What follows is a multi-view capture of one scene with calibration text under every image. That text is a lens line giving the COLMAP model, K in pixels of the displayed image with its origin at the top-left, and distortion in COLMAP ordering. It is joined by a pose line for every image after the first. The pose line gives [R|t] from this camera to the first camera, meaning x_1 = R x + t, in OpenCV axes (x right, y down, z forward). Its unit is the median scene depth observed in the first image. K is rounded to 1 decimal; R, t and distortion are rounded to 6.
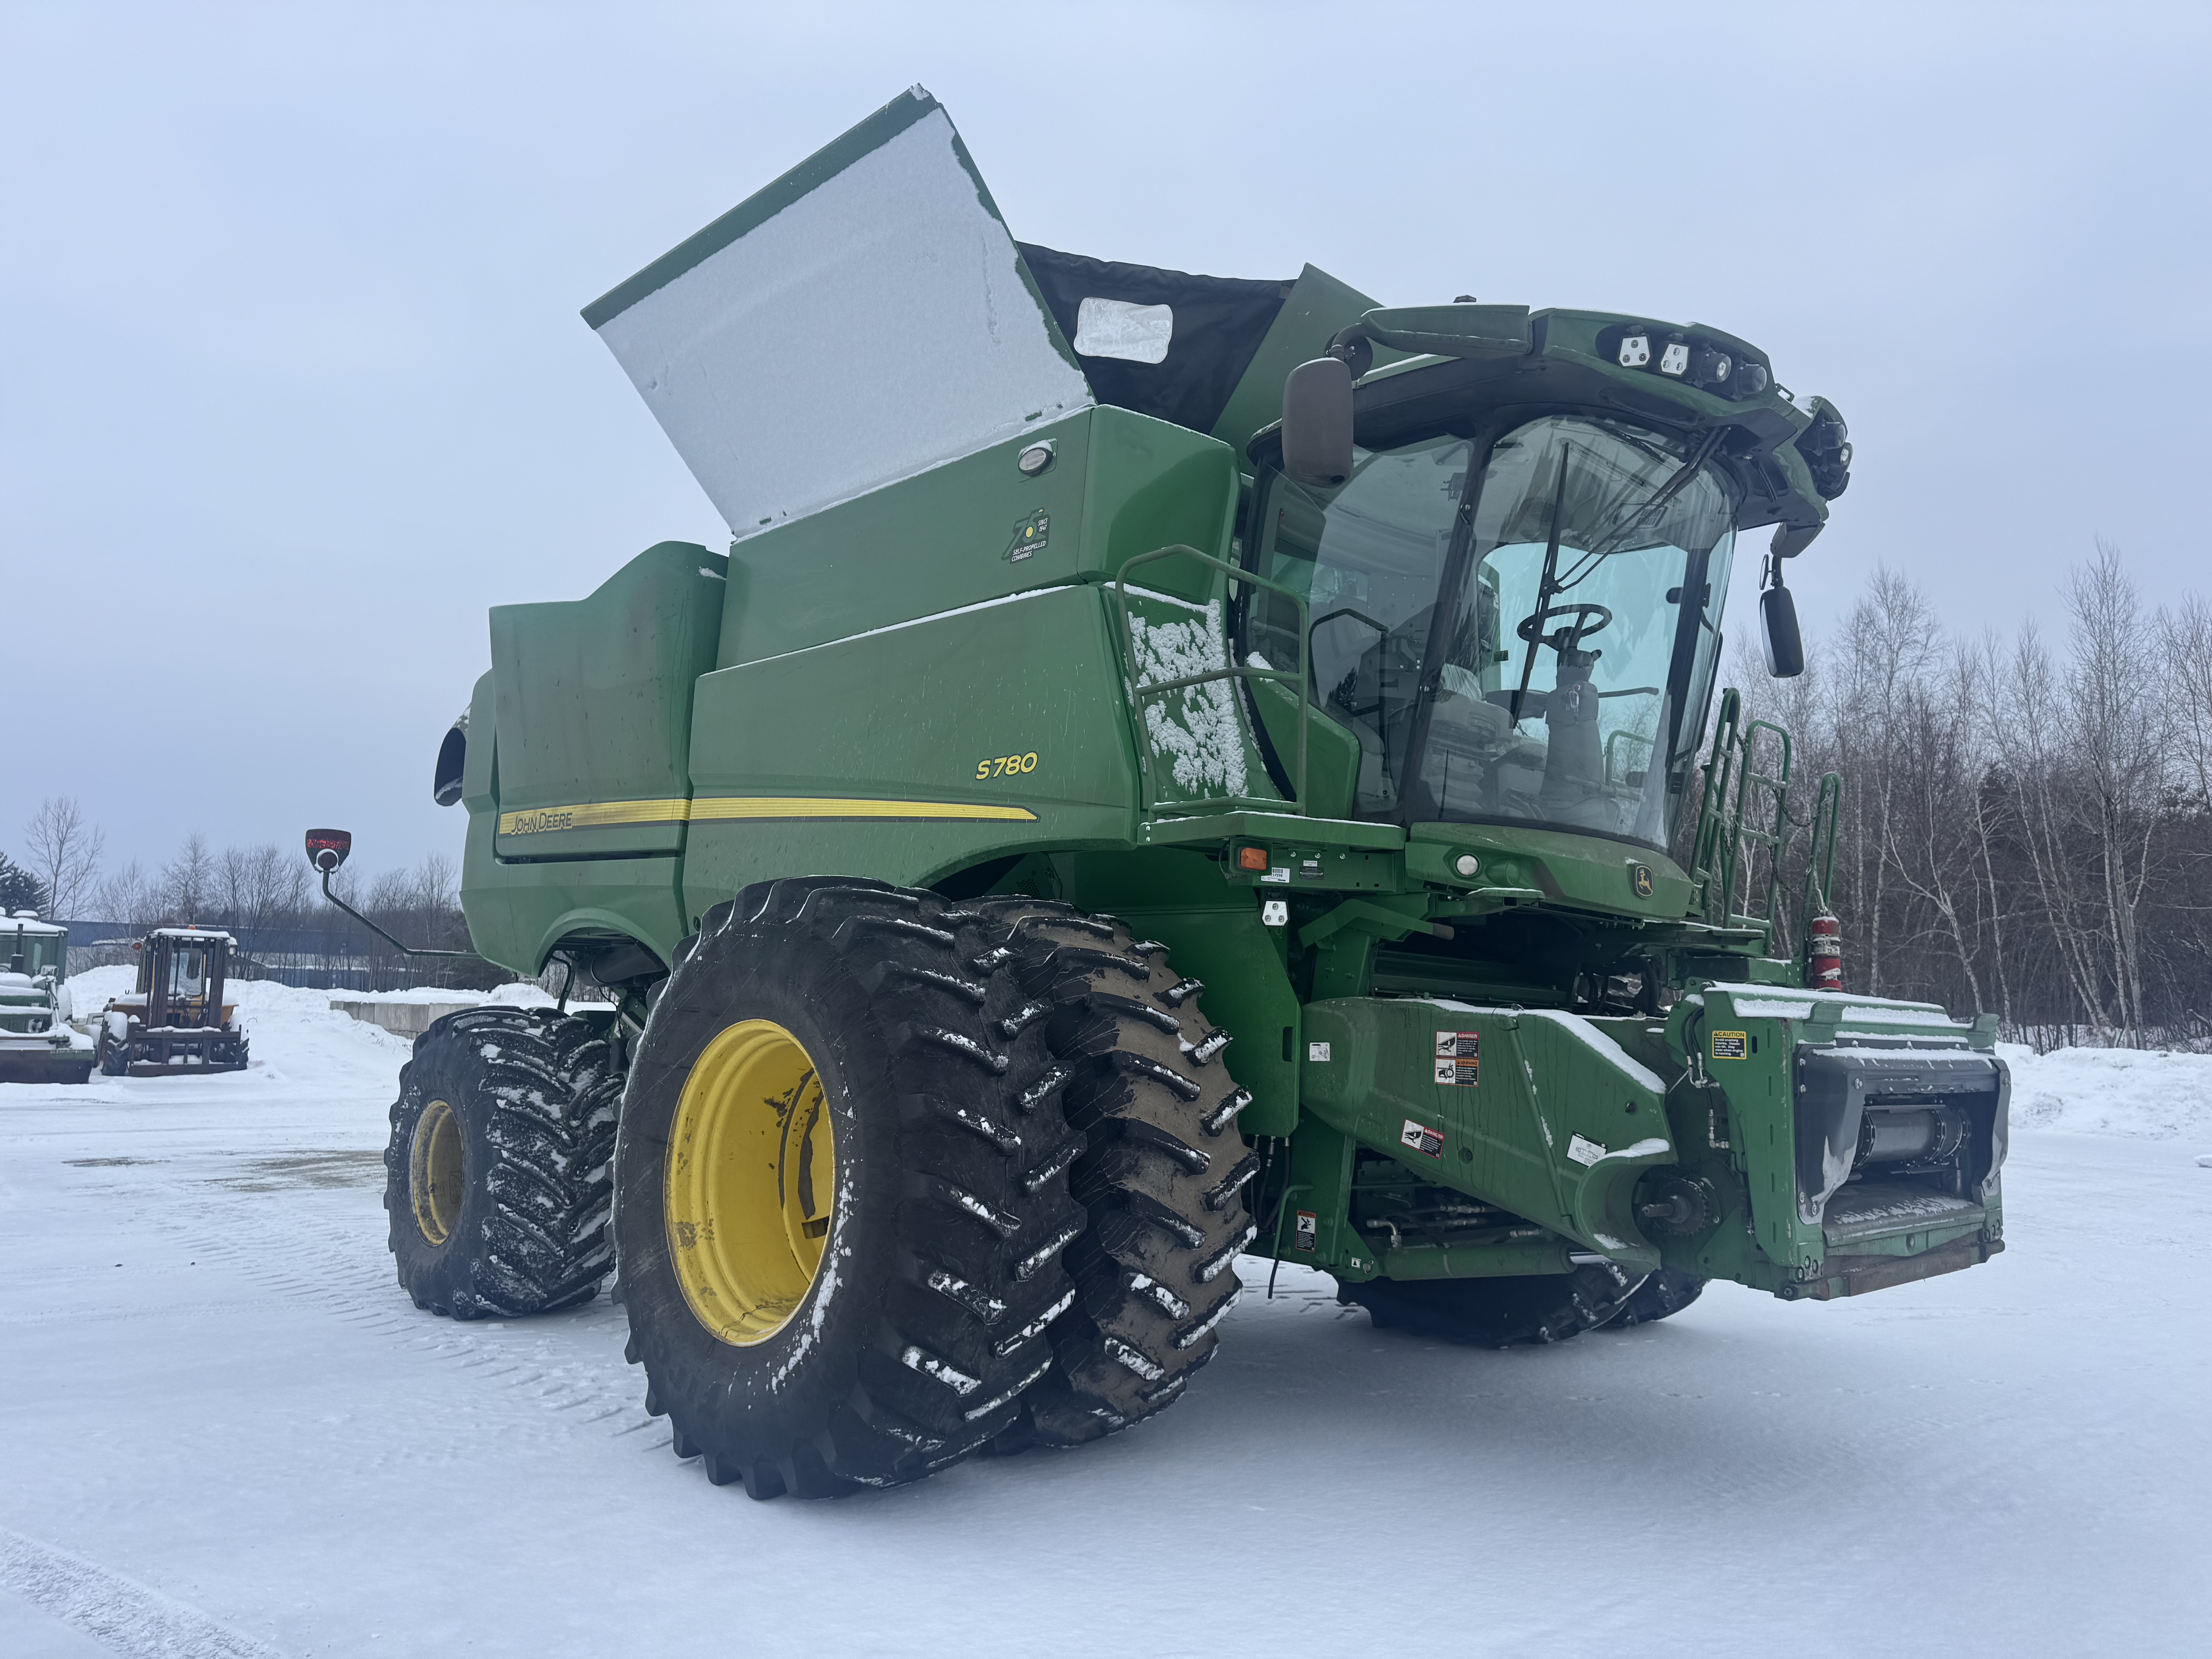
lens RADIAL K [[1502.9, 0, 1106.0], [0, 1502.9, 829.5], [0, 0, 1]] dist [0.138098, -0.237174]
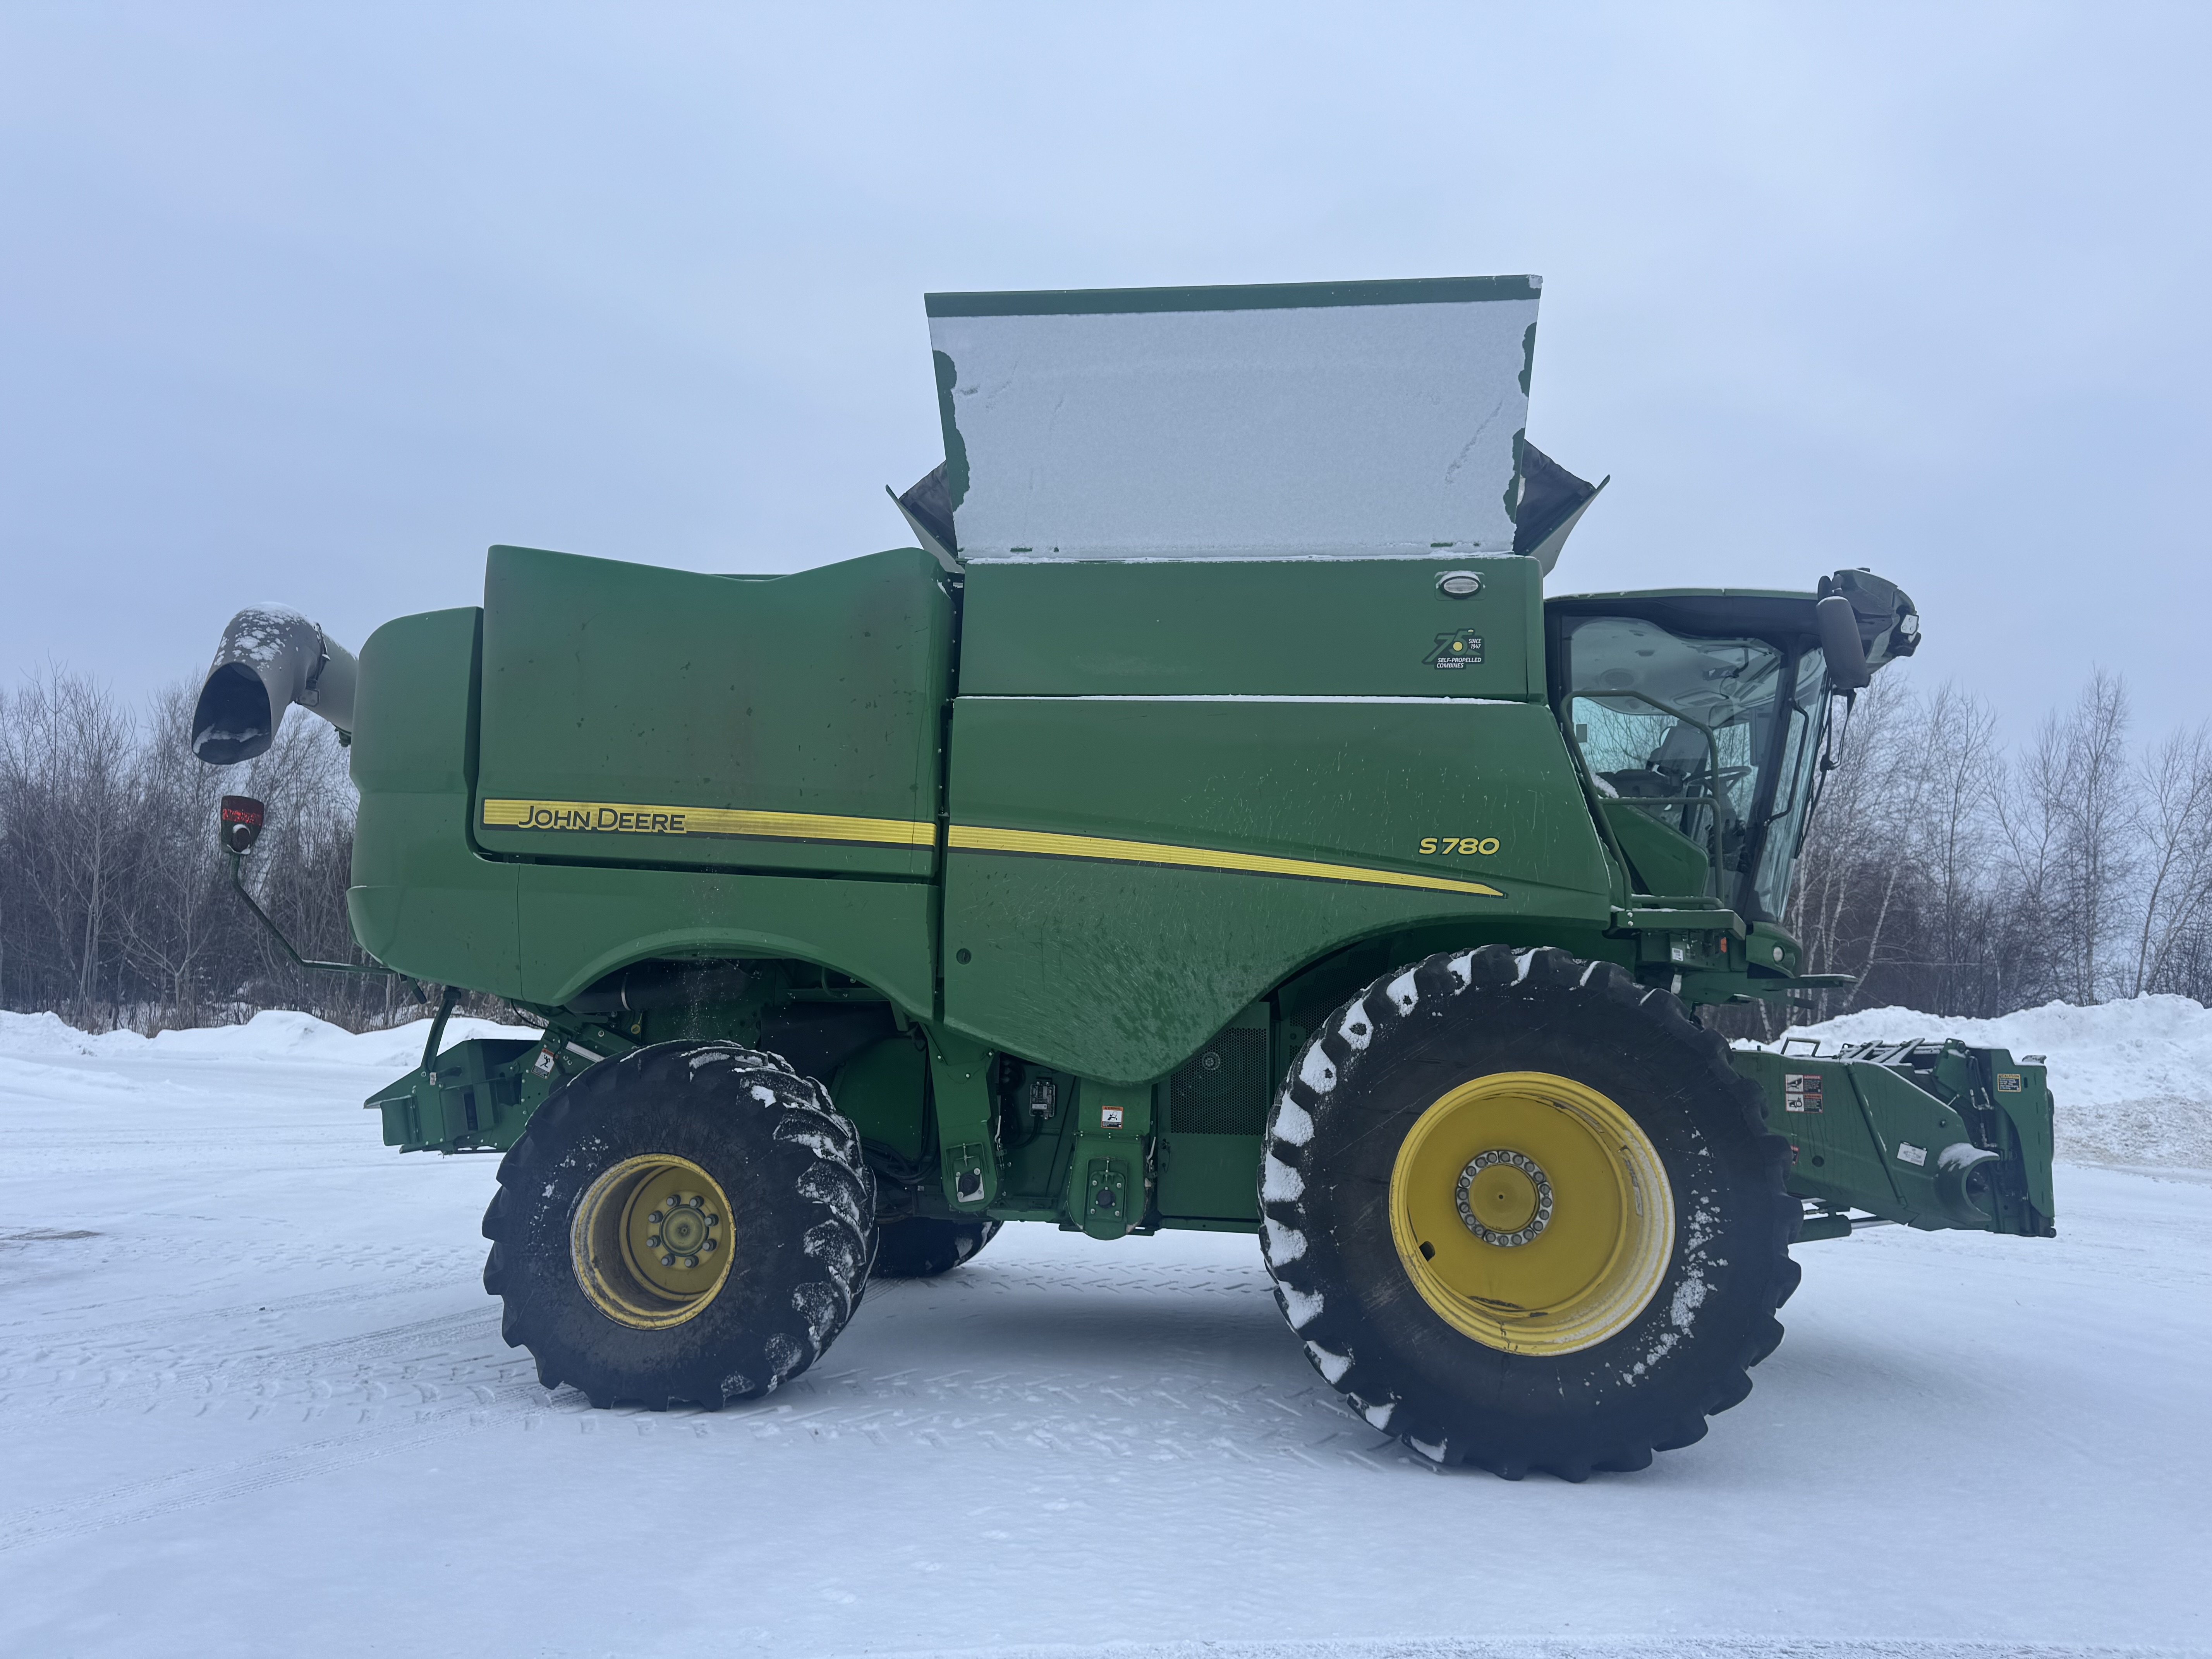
lens RADIAL K [[1502.9, 0, 1106.0], [0, 1502.9, 829.5], [0, 0, 1]] dist [0.138098, -0.237174]
pose [[0.781238, 0.084588, 0.618475, -1.013805], [-0.084946, 0.995966, -0.028915, 0.002274], [-0.618426, -0.029948, 0.785272, 0.248358]]
